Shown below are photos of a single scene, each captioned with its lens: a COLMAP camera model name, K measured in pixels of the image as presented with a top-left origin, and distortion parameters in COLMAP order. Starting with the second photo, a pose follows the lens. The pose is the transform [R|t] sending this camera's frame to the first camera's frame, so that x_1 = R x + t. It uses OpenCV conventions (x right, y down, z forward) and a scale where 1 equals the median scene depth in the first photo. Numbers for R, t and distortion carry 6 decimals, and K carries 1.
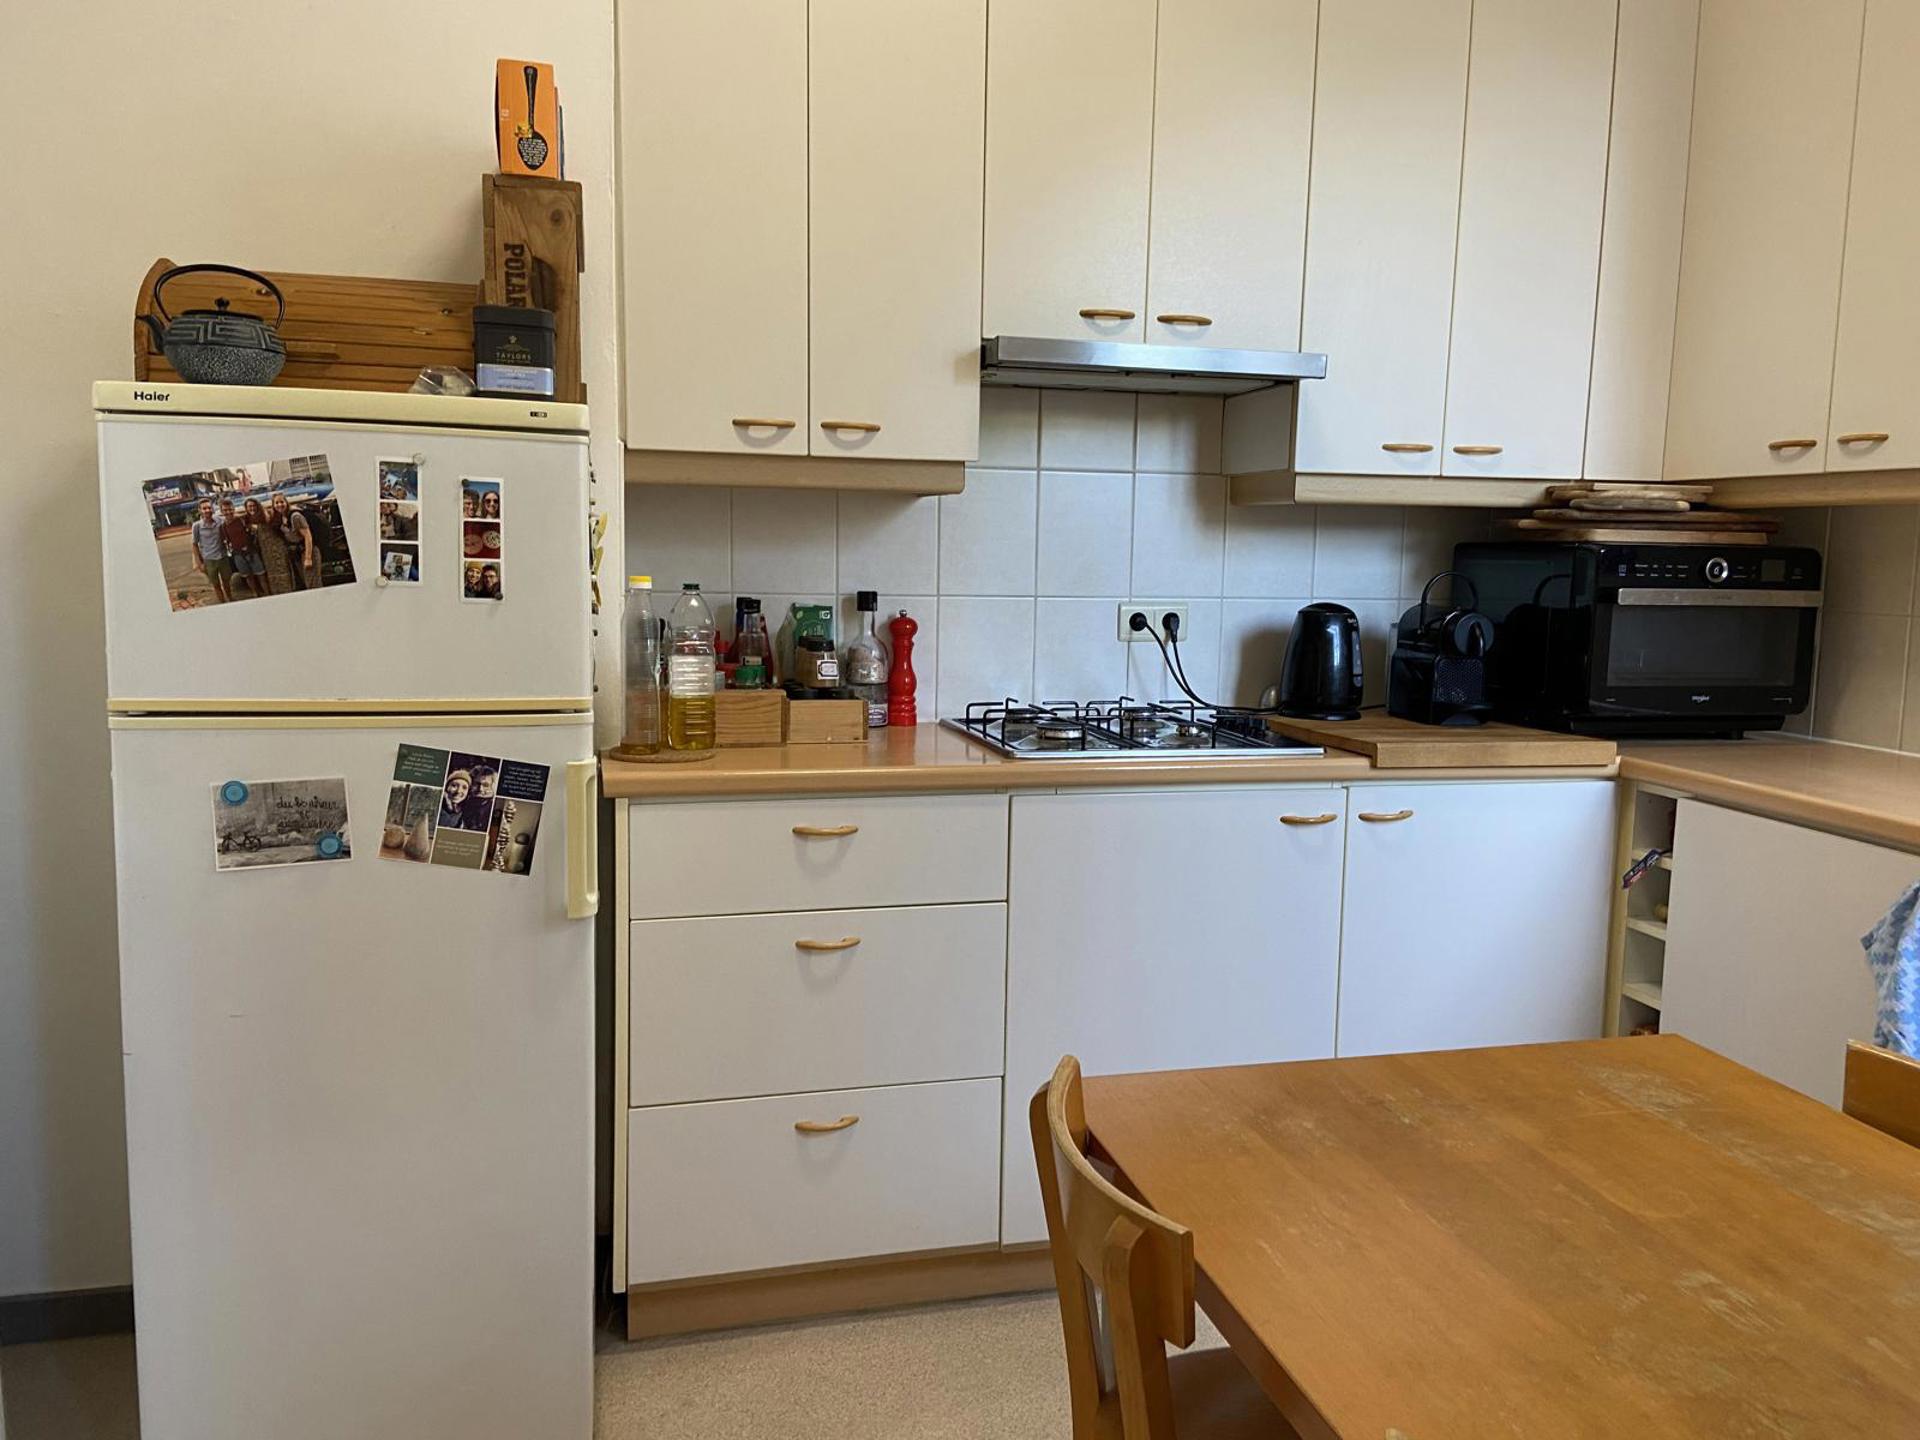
lens RADIAL K [[1437.8, 0, 964.6], [0, 1437.8, 711.5], [0, 0, 1]] dist [0.104626, -0.137239]
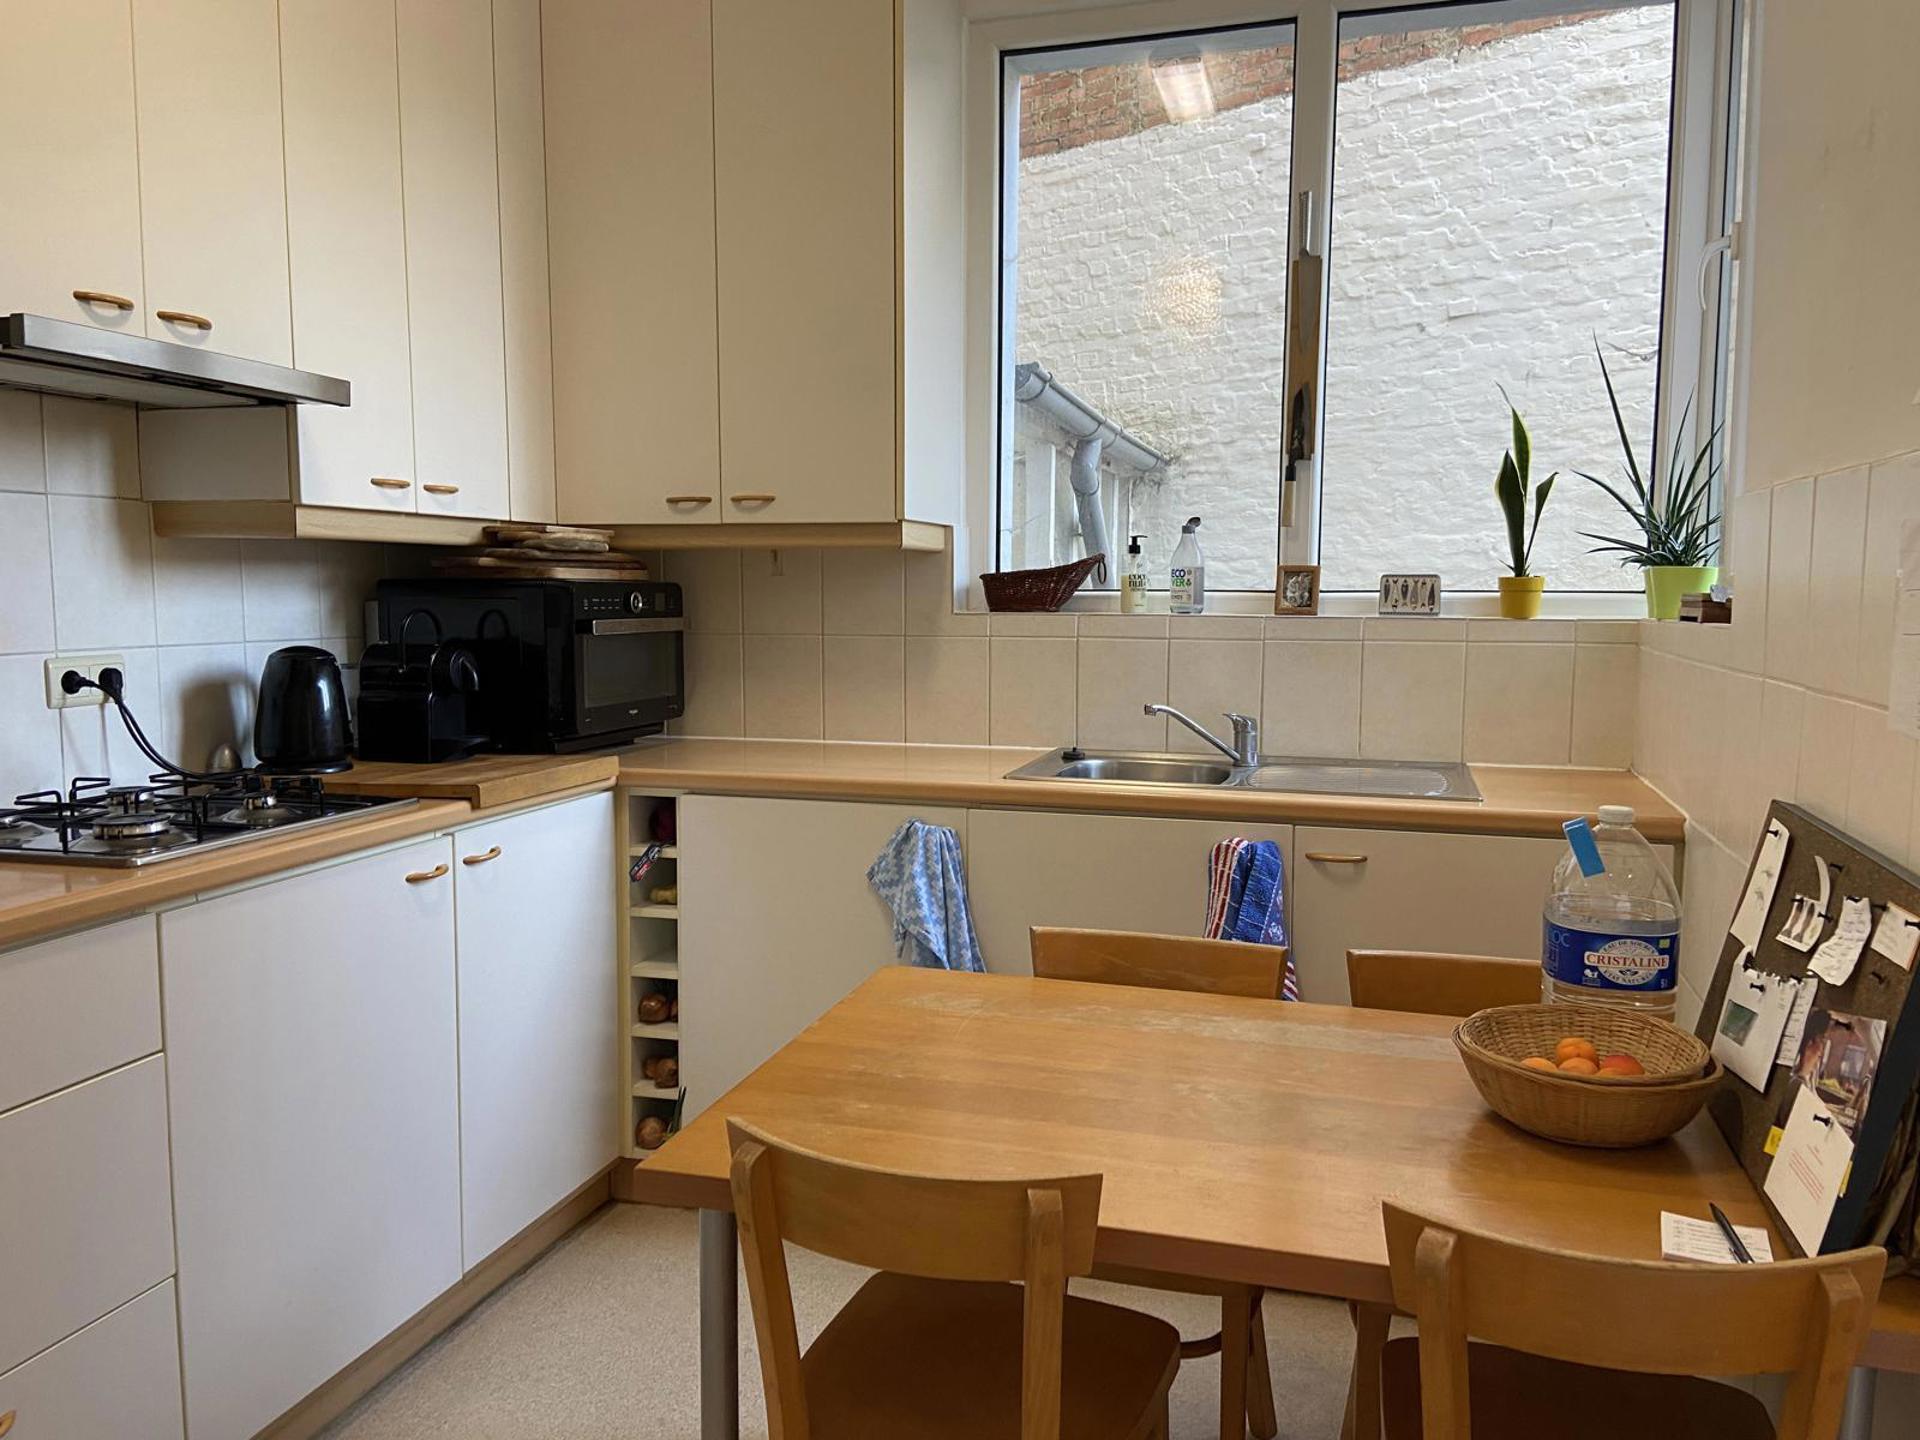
lens RADIAL K [[1437.8, 0, 964.6], [0, 1437.8, 711.5], [0, 0, 1]] dist [0.104626, -0.137239]
pose [[0.492476, -0.092152, 0.865434, -0.368941], [0.106194, 0.993311, 0.045339, -0.033807], [-0.863823, 0.069576, 0.498967, 0.195419]]
